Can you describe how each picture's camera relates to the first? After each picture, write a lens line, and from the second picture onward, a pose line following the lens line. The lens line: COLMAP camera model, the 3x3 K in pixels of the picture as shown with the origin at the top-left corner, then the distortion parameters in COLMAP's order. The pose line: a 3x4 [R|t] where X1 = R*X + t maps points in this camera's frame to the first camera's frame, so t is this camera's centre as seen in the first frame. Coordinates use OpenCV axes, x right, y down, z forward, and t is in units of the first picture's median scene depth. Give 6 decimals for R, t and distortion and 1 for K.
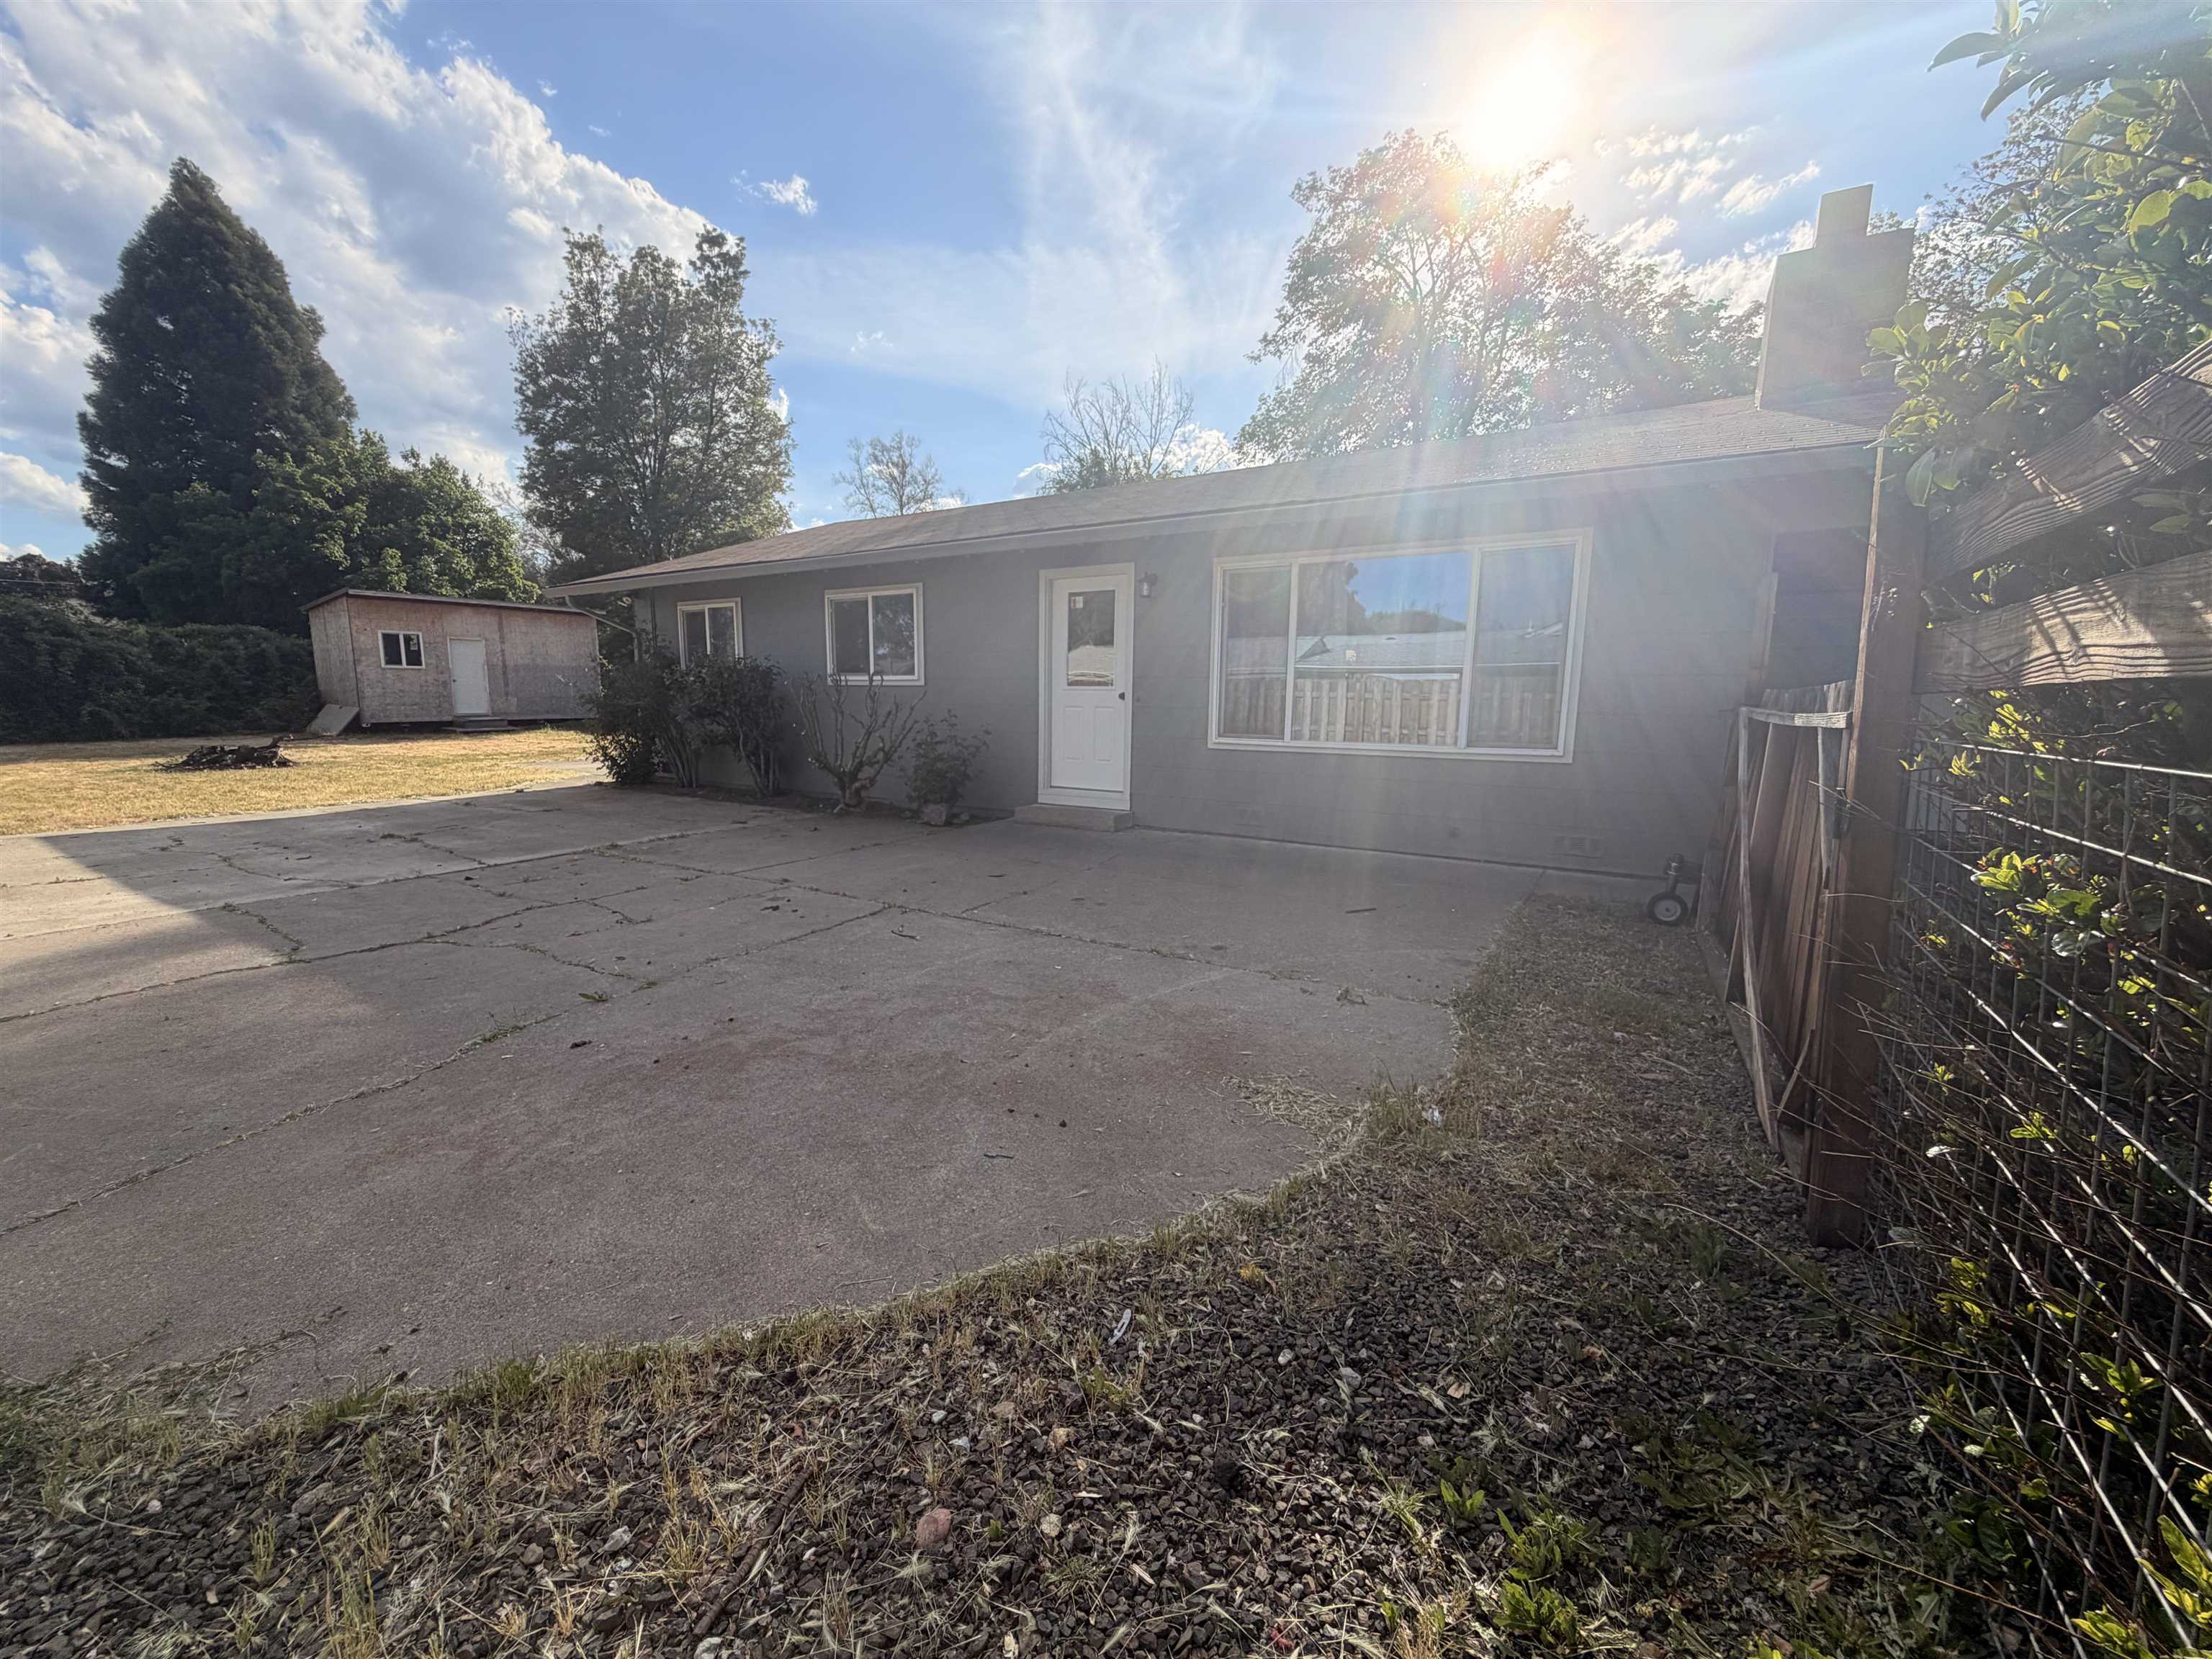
lens RADIAL K [[891.0, 0, 1106.0], [0, 891.0, 829.5], [0, 0, 1]] dist [-0.000847, 0.000456]
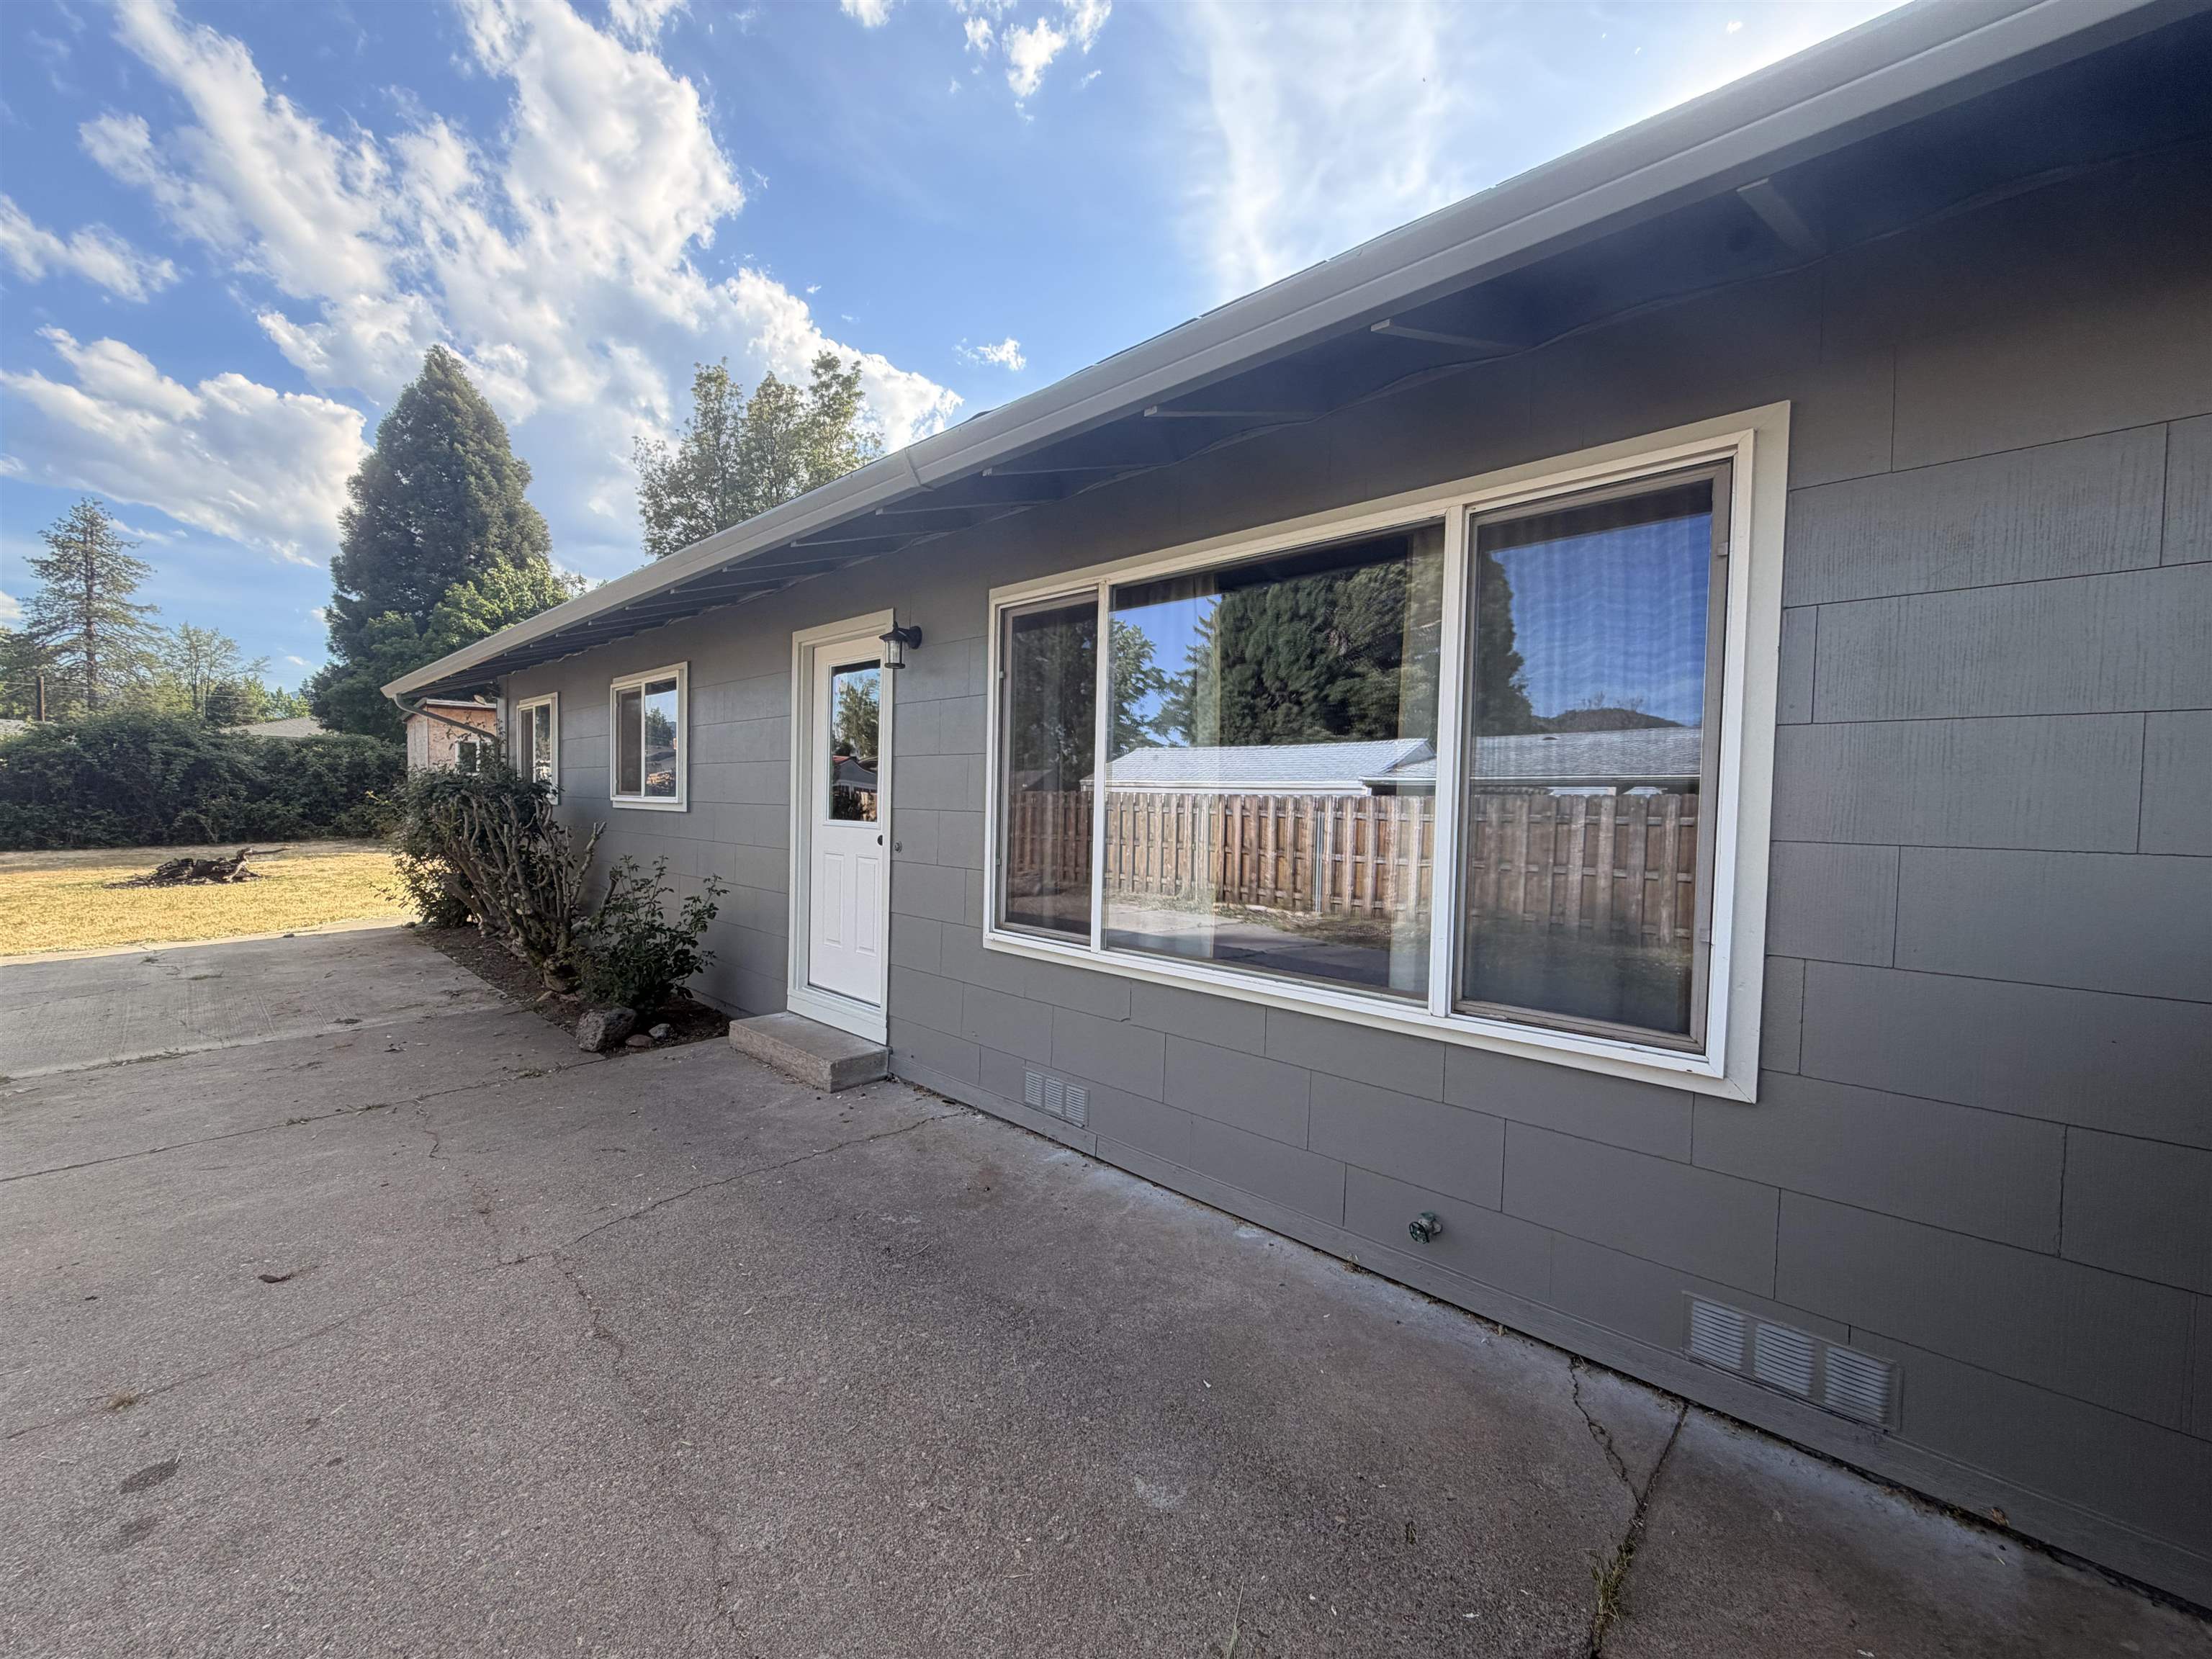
lens RADIAL K [[884.7, 0, 1085.6], [0, 884.7, 842.9], [0, 0, 1]] dist [0.000745, 0.000106]
pose [[0.976143, 0.020742, -0.216137, 0.075488], [-0.042048, 0.994641, -0.094449, -0.028355], [0.213020, 0.101284, 0.971784, 0.126977]]
